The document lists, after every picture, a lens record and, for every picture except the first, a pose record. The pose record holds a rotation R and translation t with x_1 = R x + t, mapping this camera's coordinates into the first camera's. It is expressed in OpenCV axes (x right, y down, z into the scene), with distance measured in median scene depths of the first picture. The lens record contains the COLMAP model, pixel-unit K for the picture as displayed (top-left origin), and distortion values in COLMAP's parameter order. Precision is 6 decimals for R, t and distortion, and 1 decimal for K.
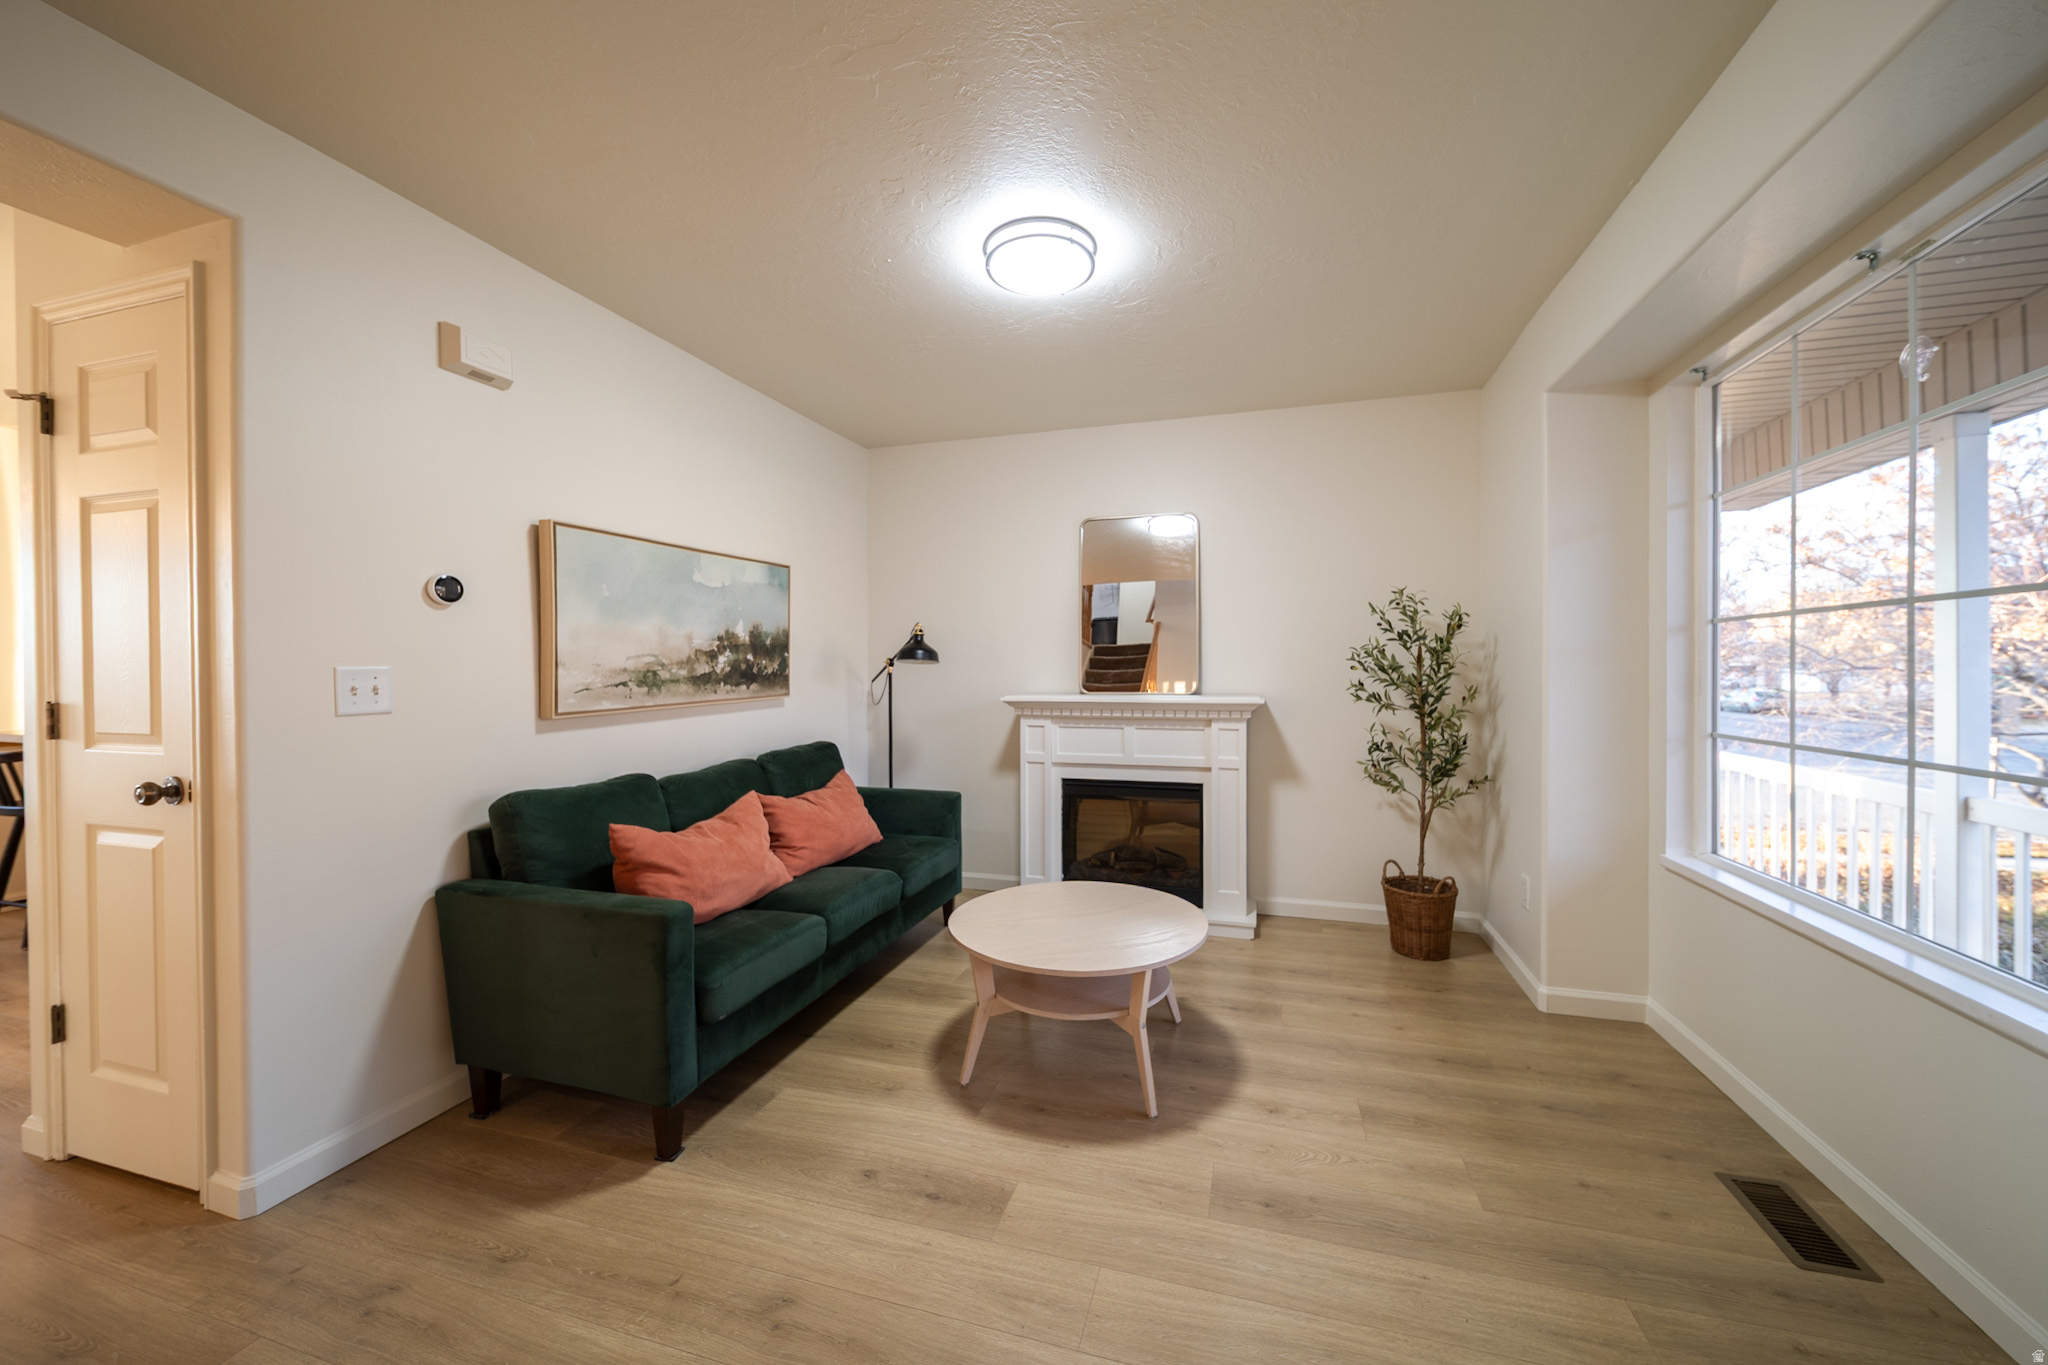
lens RADIAL K [[739.9, 0, 1033.4], [0, 739.9, 675.7], [0, 0, 1]] dist [-0.000845, -0.000215]
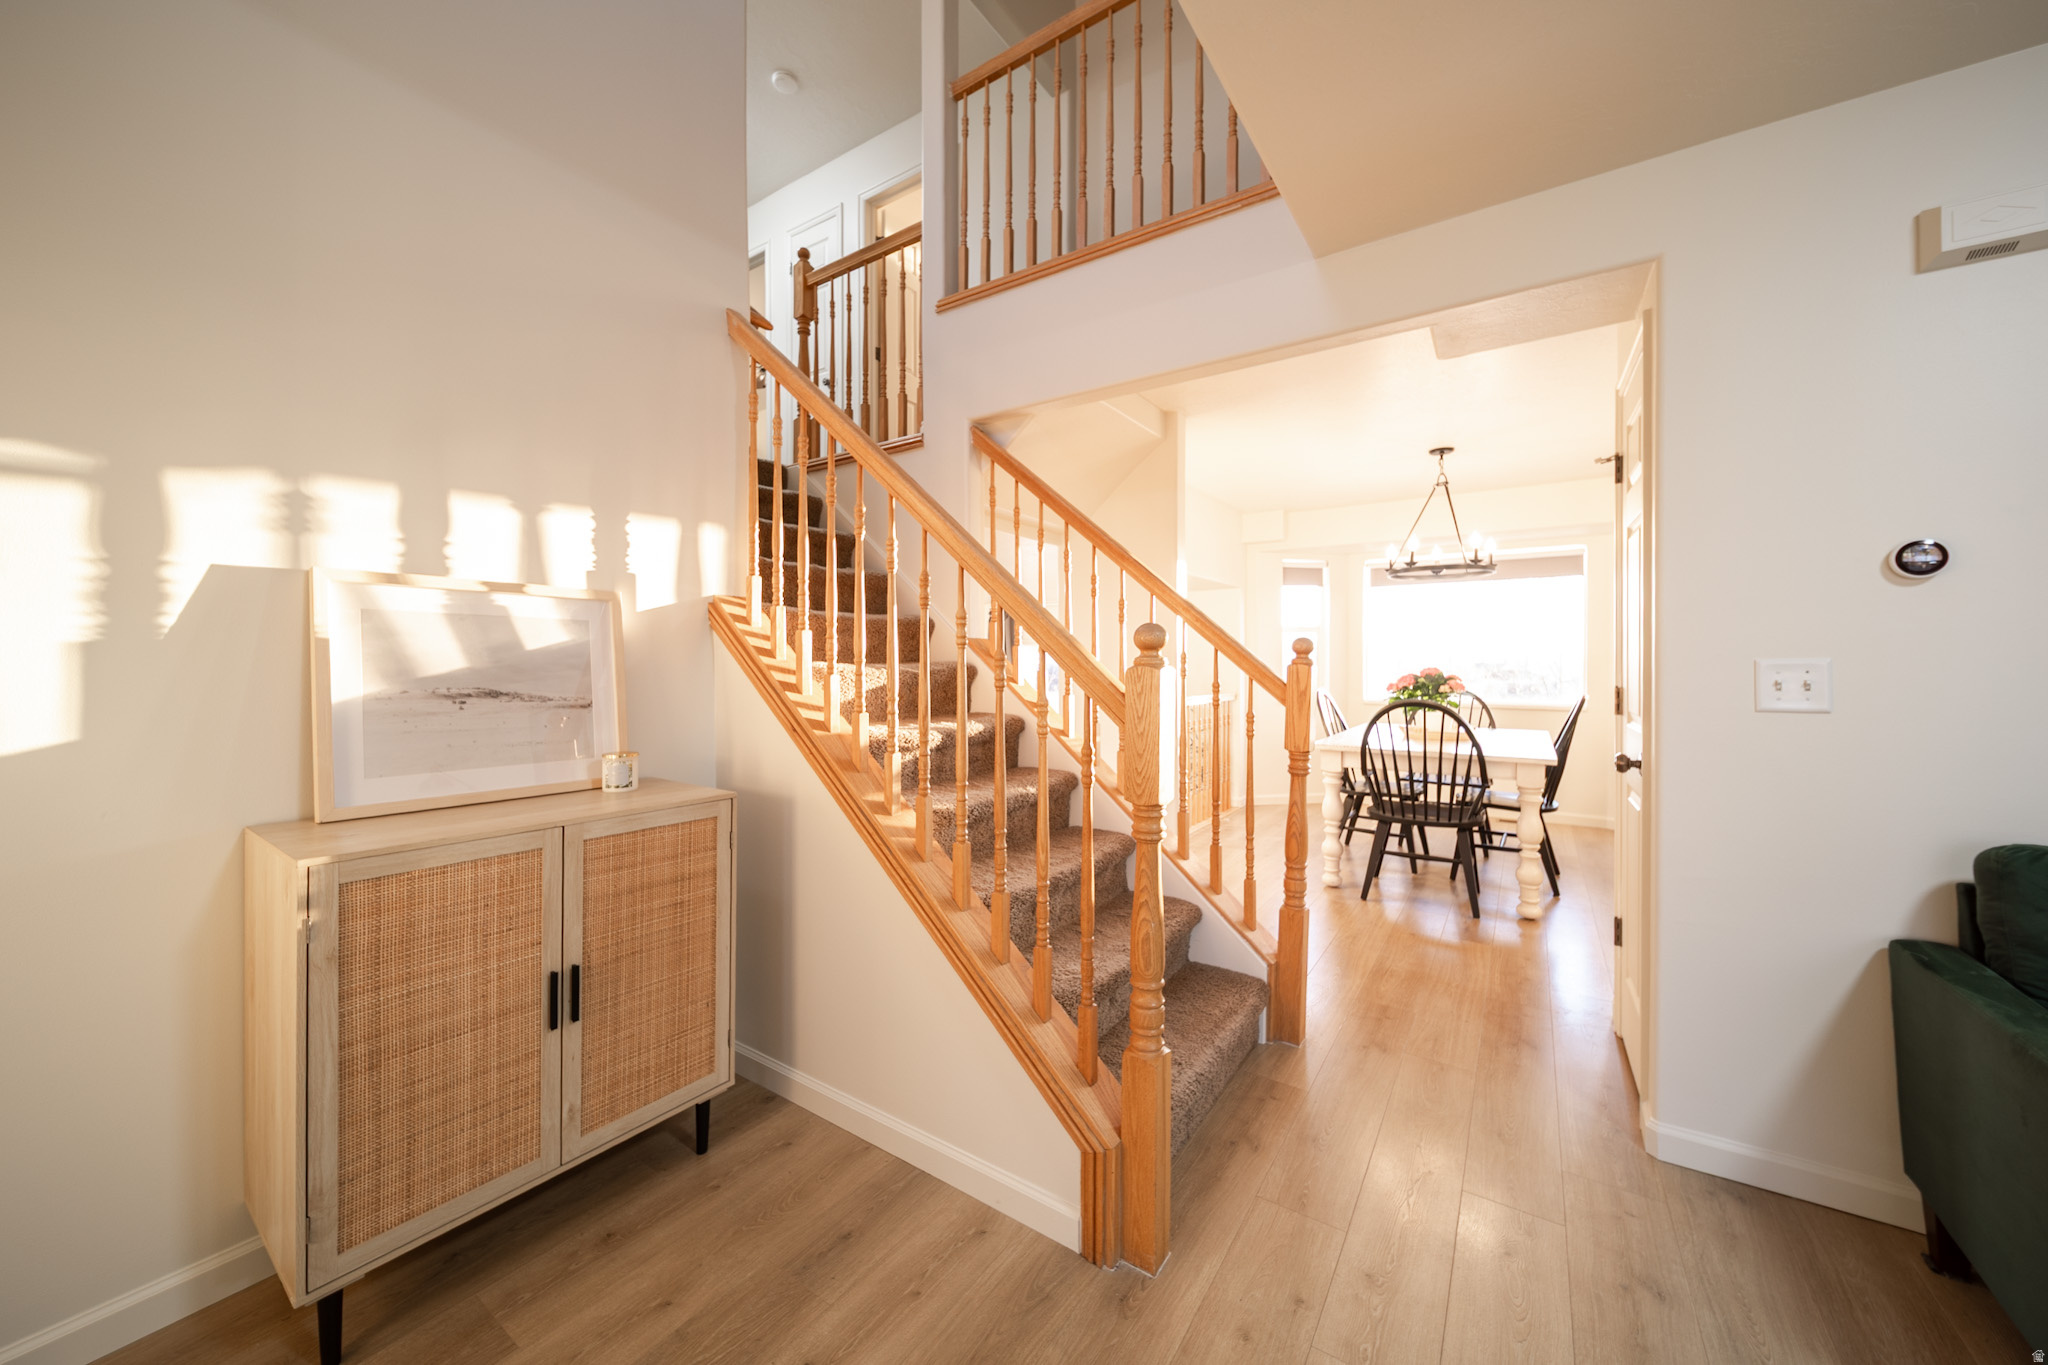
lens RADIAL K [[734.9, 0, 1013.4], [0, 734.9, 666.7], [0, 0, 1]] dist [0.000112, 0.000042]
pose [[-0.304558, 0.010112, -0.952440, 0.244068], [-0.006549, 0.999898, 0.012710, -0.008640], [0.952471, 0.010108, -0.304461, 0.365011]]
